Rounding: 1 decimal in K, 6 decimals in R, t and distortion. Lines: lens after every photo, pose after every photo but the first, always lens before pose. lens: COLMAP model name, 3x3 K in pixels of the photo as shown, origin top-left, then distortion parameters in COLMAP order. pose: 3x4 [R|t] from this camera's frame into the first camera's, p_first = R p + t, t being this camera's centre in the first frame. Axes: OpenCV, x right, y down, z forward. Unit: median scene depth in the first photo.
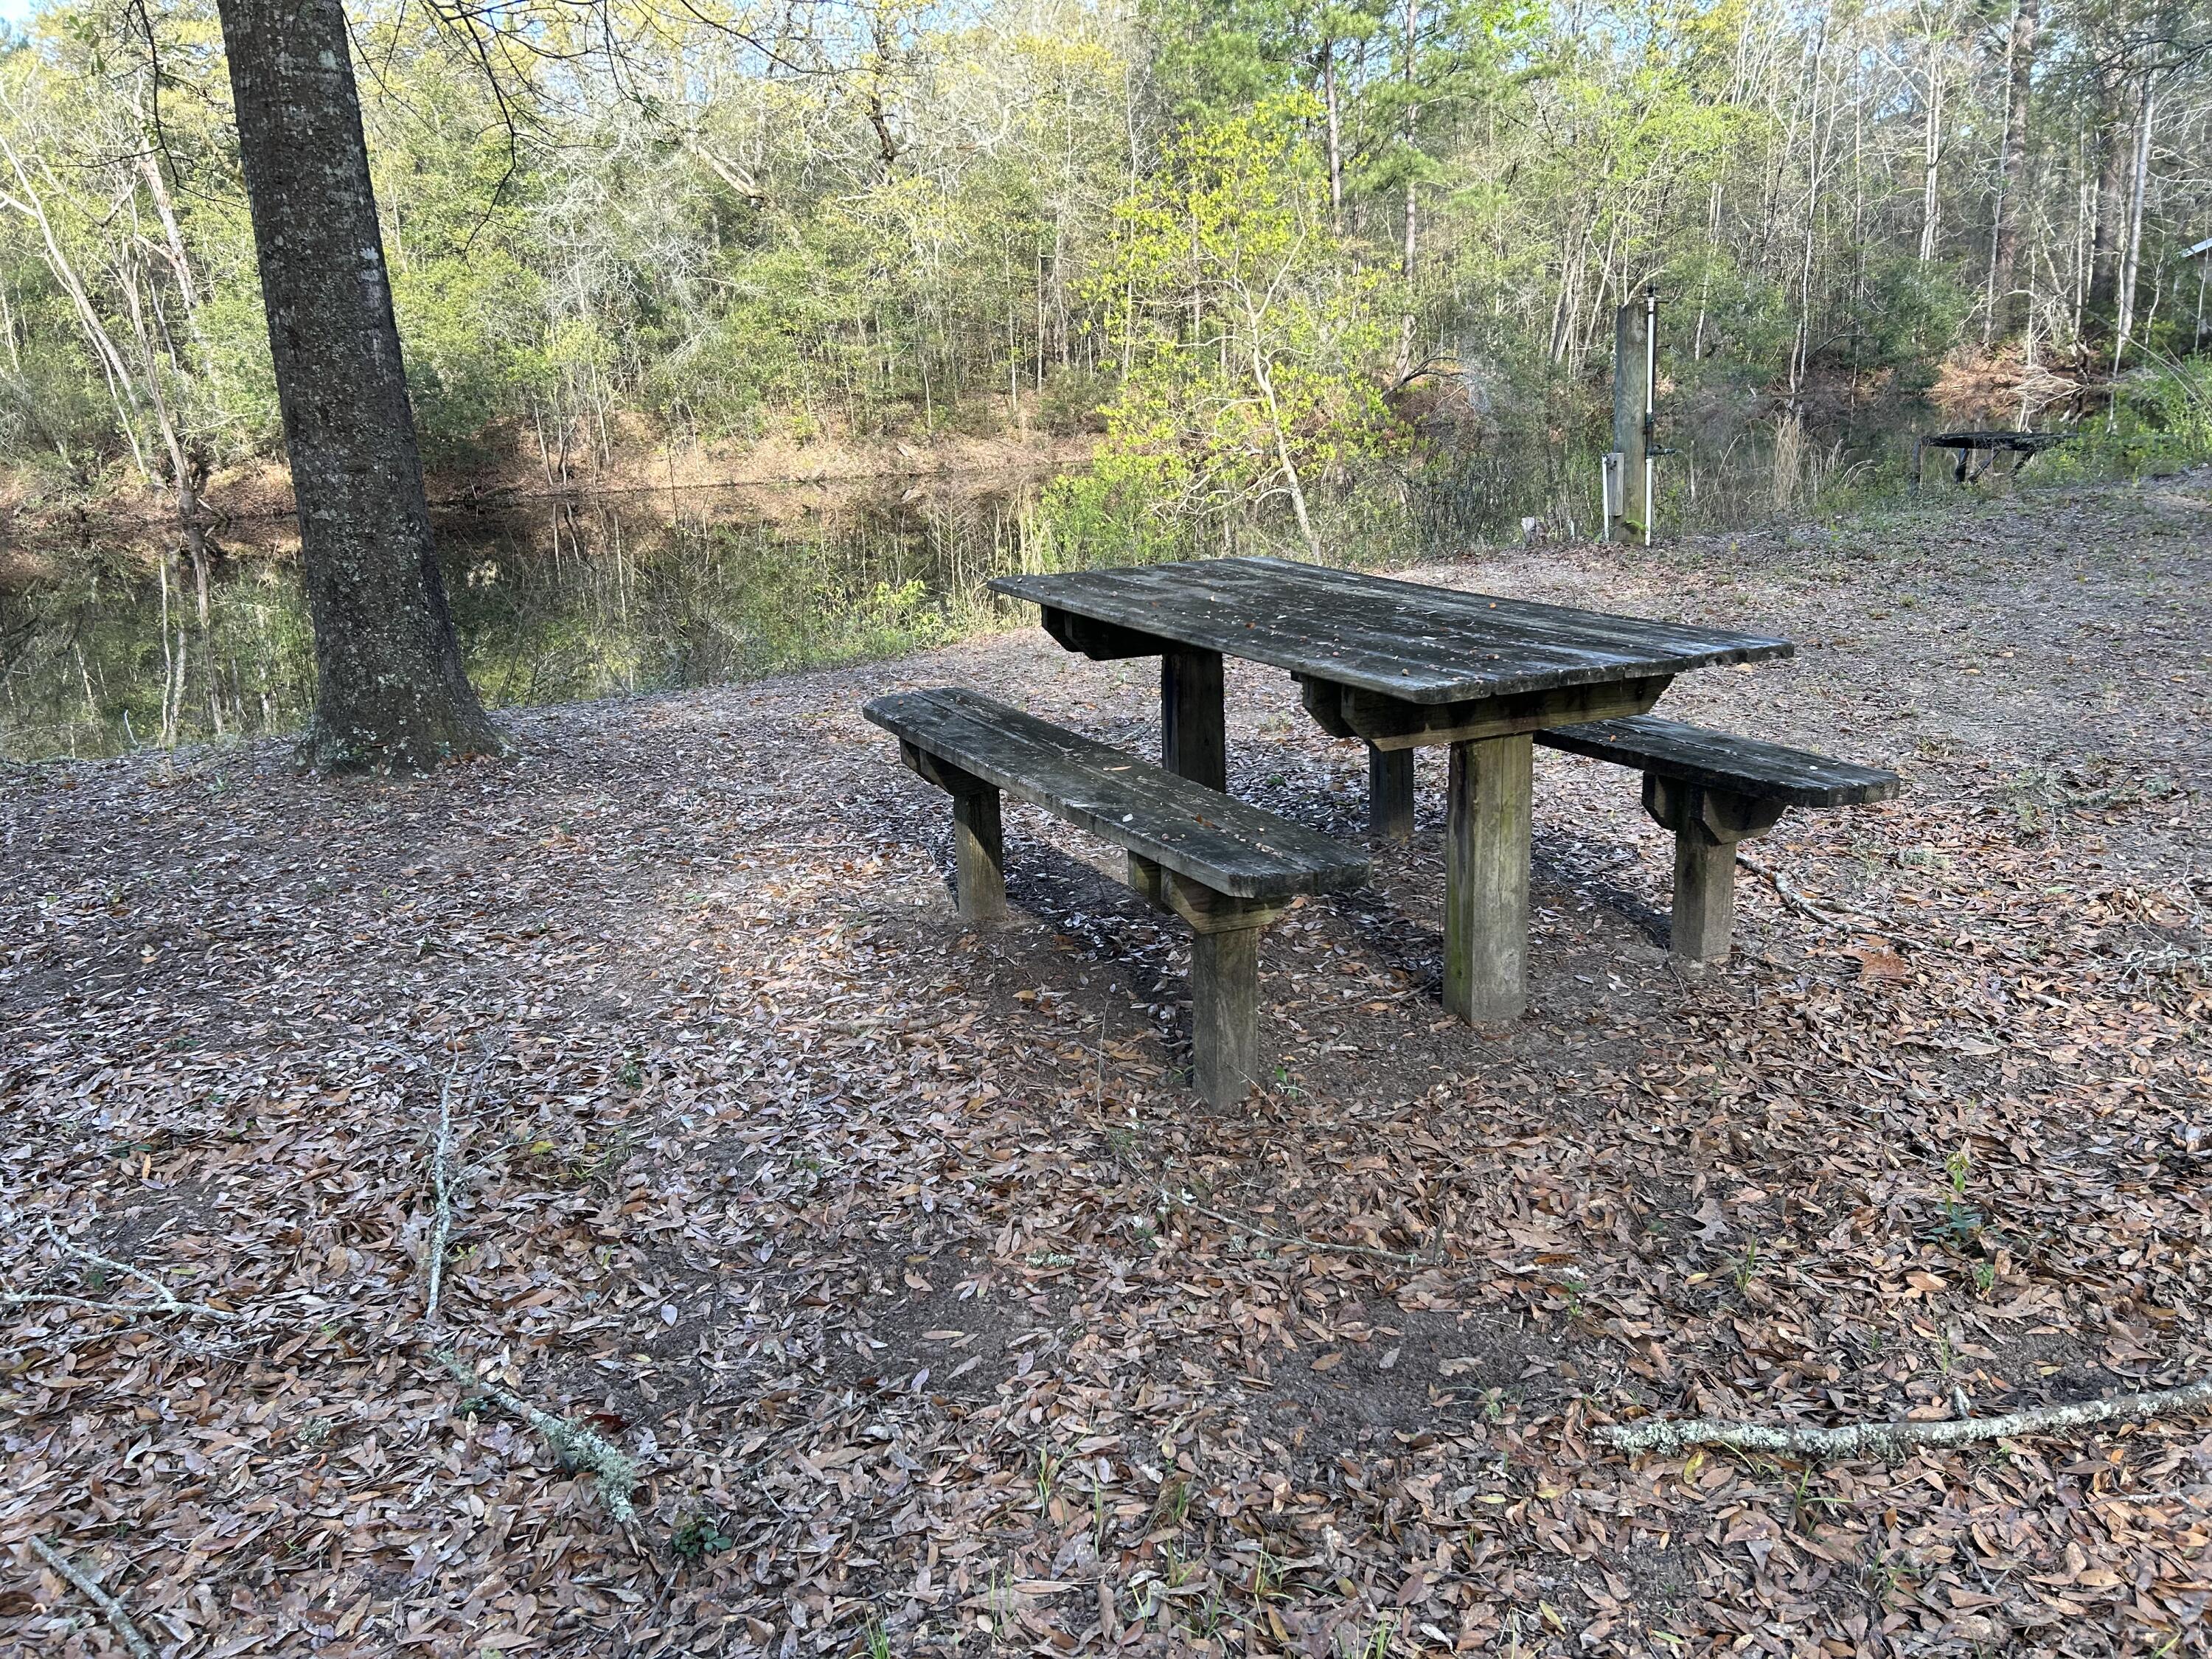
lens RADIAL K [[1667.9, 0, 1105.5], [0, 1667.9, 847.6], [0, 0, 1]] dist [0.043904, -0.050389]
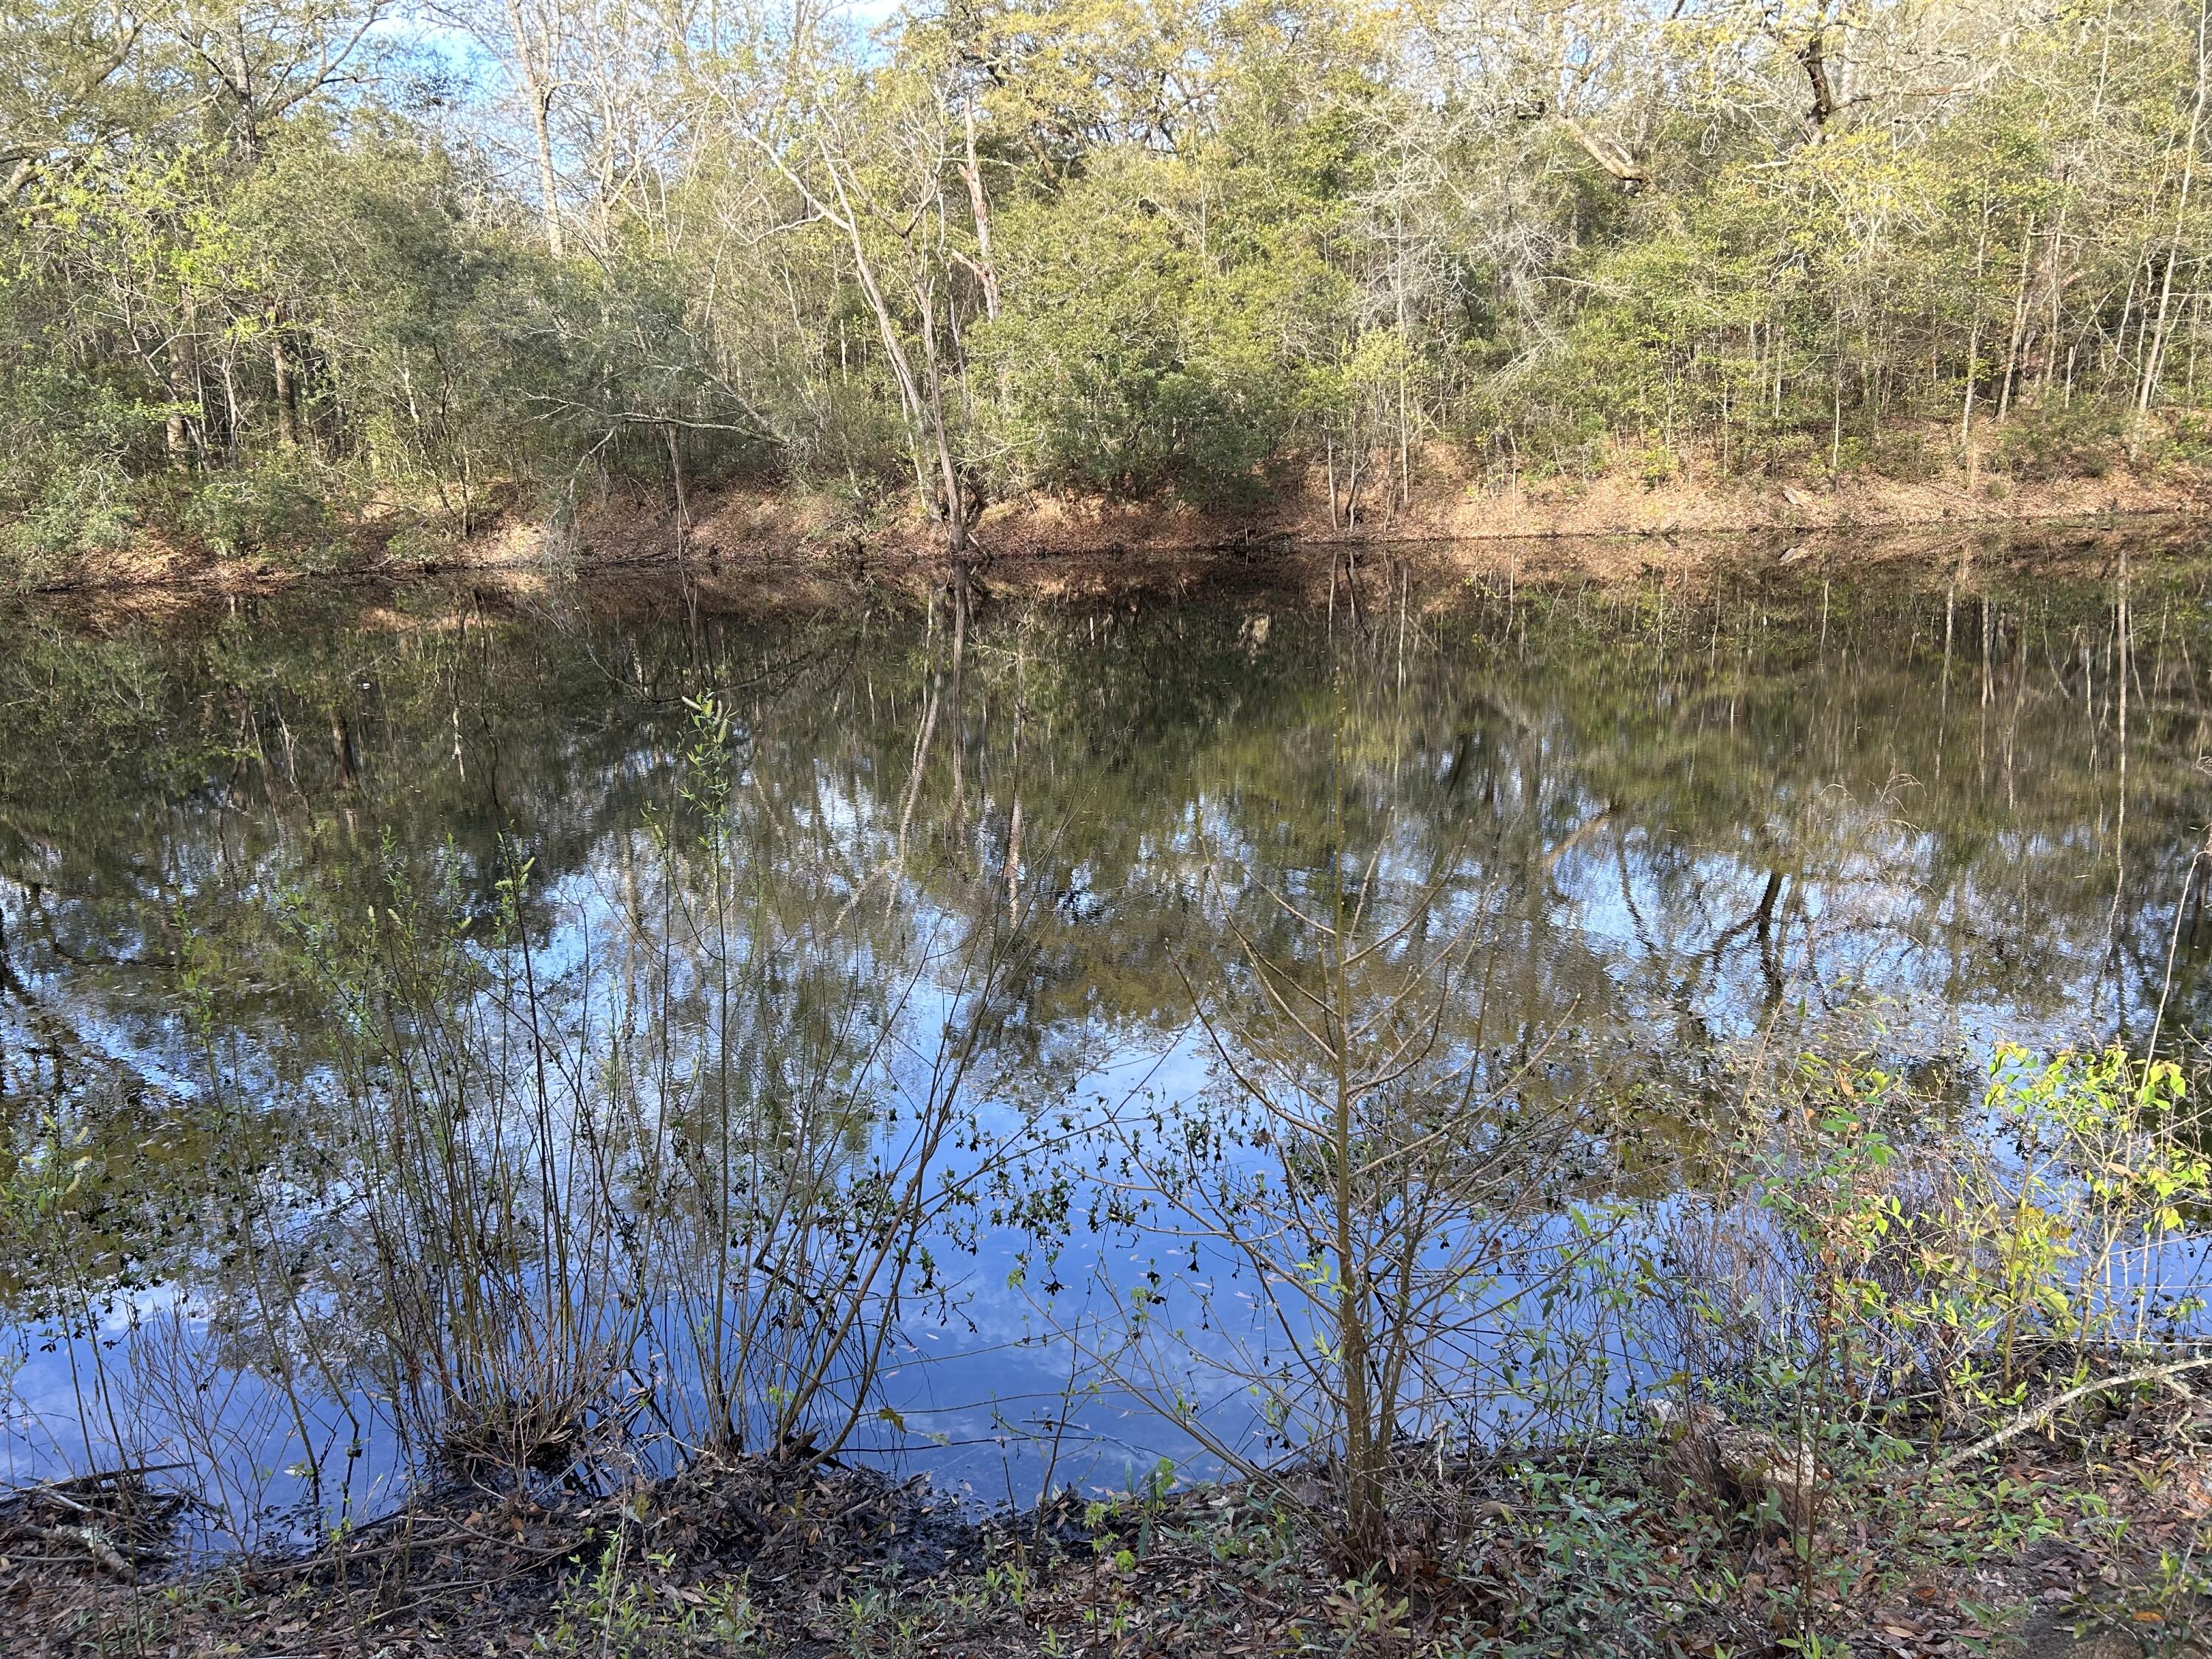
lens RADIAL K [[1667.9, 0, 1092.1], [0, 1667.9, 829.8], [0, 0, 1]] dist [0.043904, -0.050389]
pose [[0.887646, 0.116275, -0.445605, -0.048803], [-0.127503, 0.991827, 0.004819, -0.056073], [0.442524, 0.052538, 0.895217, 0.206524]]
